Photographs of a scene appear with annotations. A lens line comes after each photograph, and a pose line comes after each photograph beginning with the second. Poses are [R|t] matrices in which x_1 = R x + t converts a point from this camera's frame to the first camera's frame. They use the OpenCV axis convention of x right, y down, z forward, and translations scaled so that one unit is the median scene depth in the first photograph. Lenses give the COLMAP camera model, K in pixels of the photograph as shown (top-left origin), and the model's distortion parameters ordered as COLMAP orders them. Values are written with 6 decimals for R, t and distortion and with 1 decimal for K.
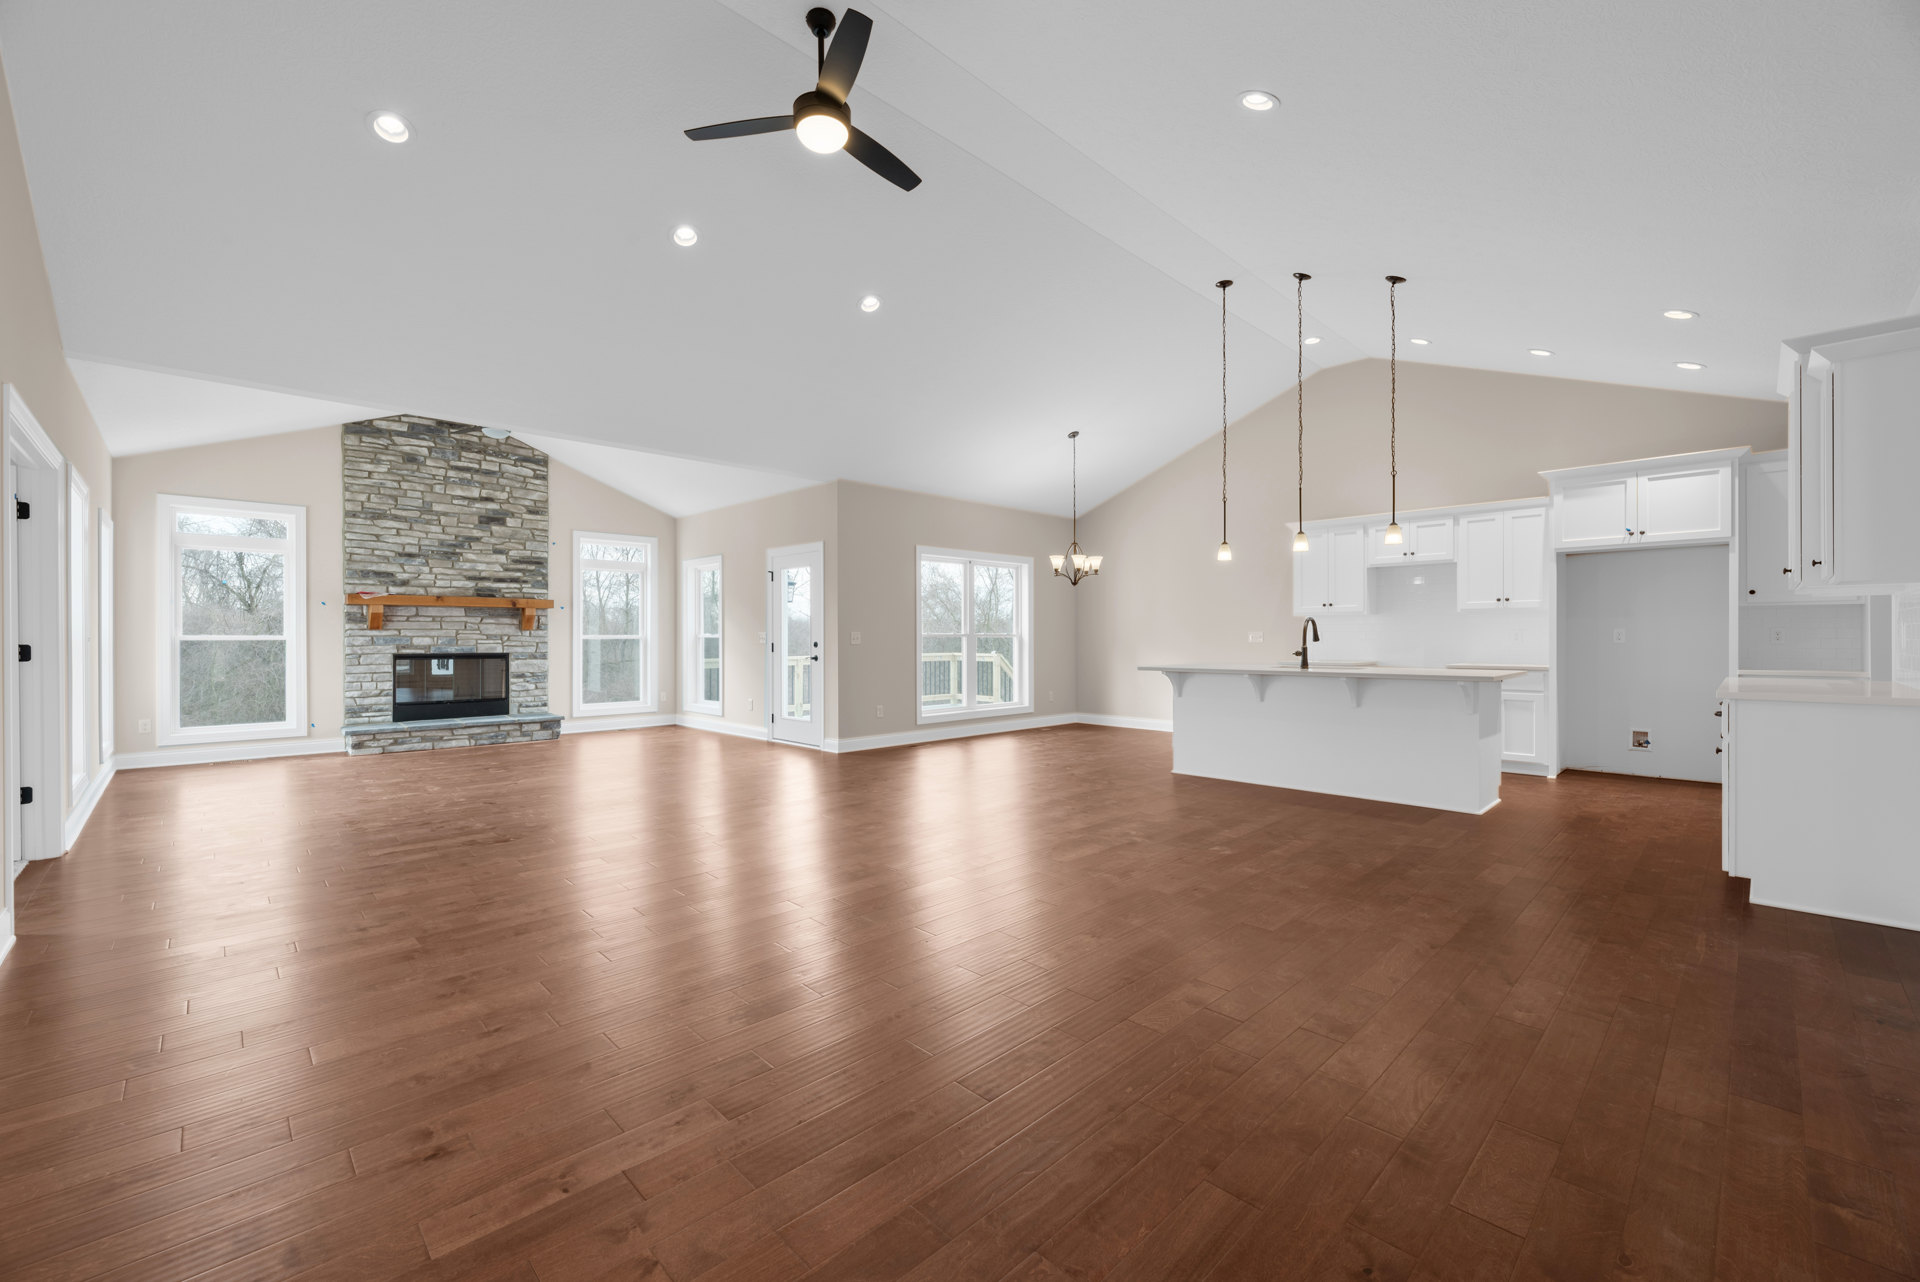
lens RADIAL K [[773.6, 0, 959.9], [0, 773.6, 642.9], [0, 0, 1]] dist [-0.000215, -0.000102]
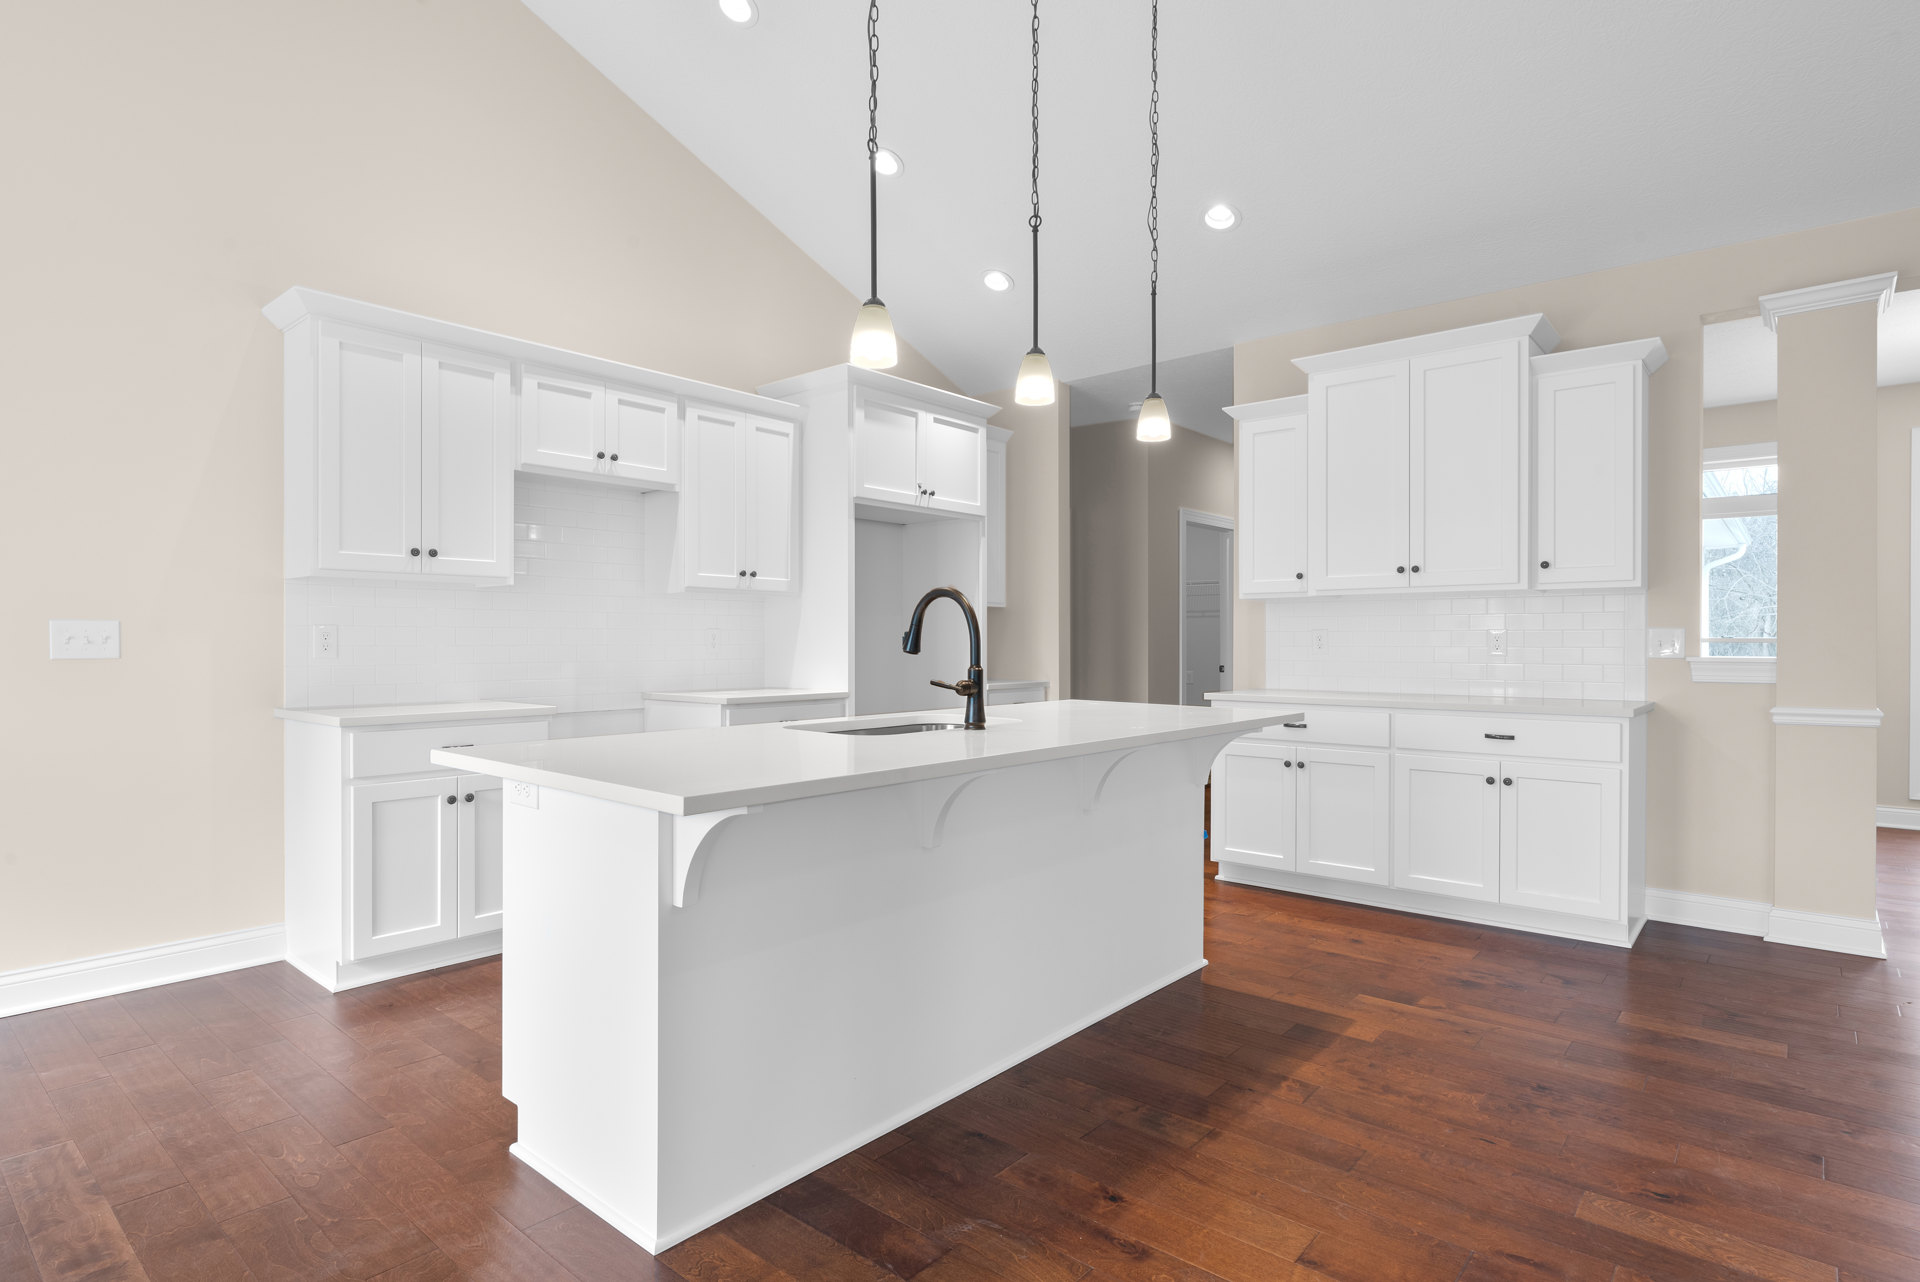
lens RADIAL K [[1019.0, 0, 959.6], [0, 1019.0, 642.5], [0, 0, 1]] dist [0.000220, 0.000022]
pose [[-0.071394, -0.001440, 0.997447, -0.037815], [-0.001724, 0.999998, 0.001320, -0.008904], [-0.997447, -0.001626, -0.071396, 1.031535]]
